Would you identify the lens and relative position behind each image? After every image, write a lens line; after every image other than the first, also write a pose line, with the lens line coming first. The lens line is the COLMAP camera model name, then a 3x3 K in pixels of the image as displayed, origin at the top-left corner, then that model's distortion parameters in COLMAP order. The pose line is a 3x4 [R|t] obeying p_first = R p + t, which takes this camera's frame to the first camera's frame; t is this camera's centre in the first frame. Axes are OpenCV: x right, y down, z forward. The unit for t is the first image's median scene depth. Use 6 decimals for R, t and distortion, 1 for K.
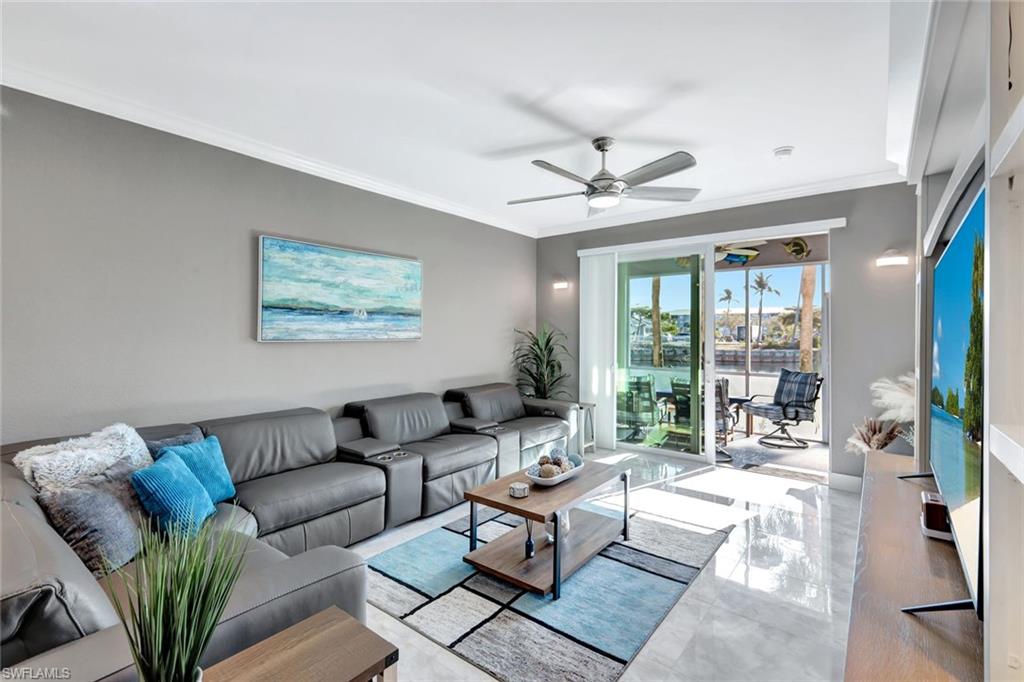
lens RADIAL K [[456.0, 0, 508.1], [0, 456.0, 332.1], [0, 0, 1]] dist [0.006322, 0.000451]
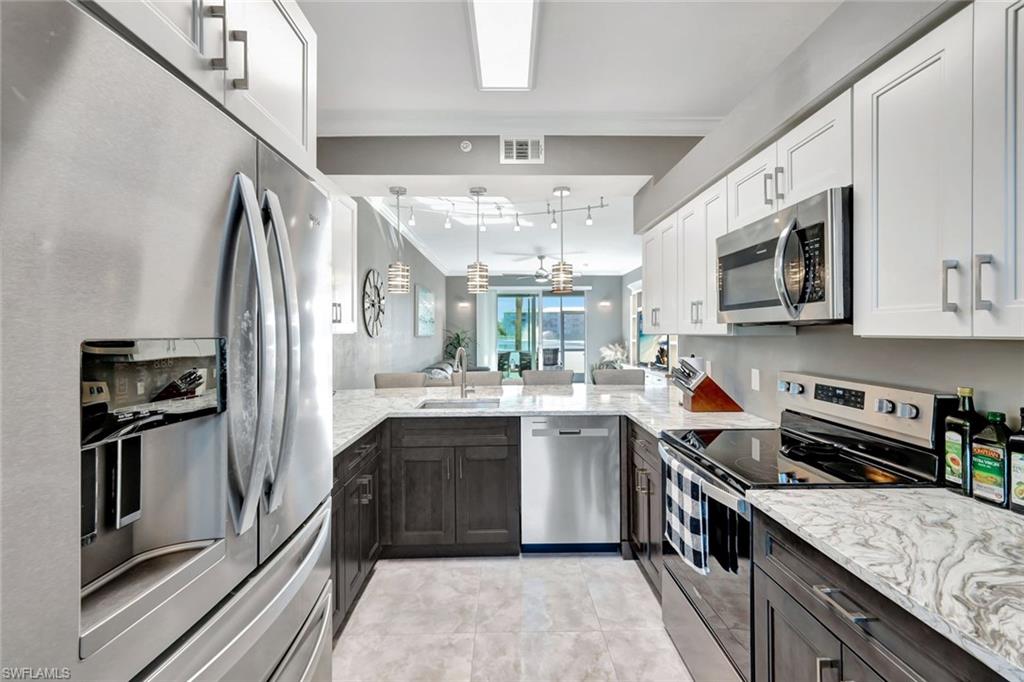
lens RADIAL K [[456.0, 0, 508.1], [0, 456.0, 332.1], [0, 0, 1]] dist [0.006322, 0.000451]
pose [[0.771215, -0.011068, 0.636479, -1.071803], [0.007154, 0.999936, 0.008720, -0.009329], [-0.636535, -0.002172, 0.771245, -0.588302]]
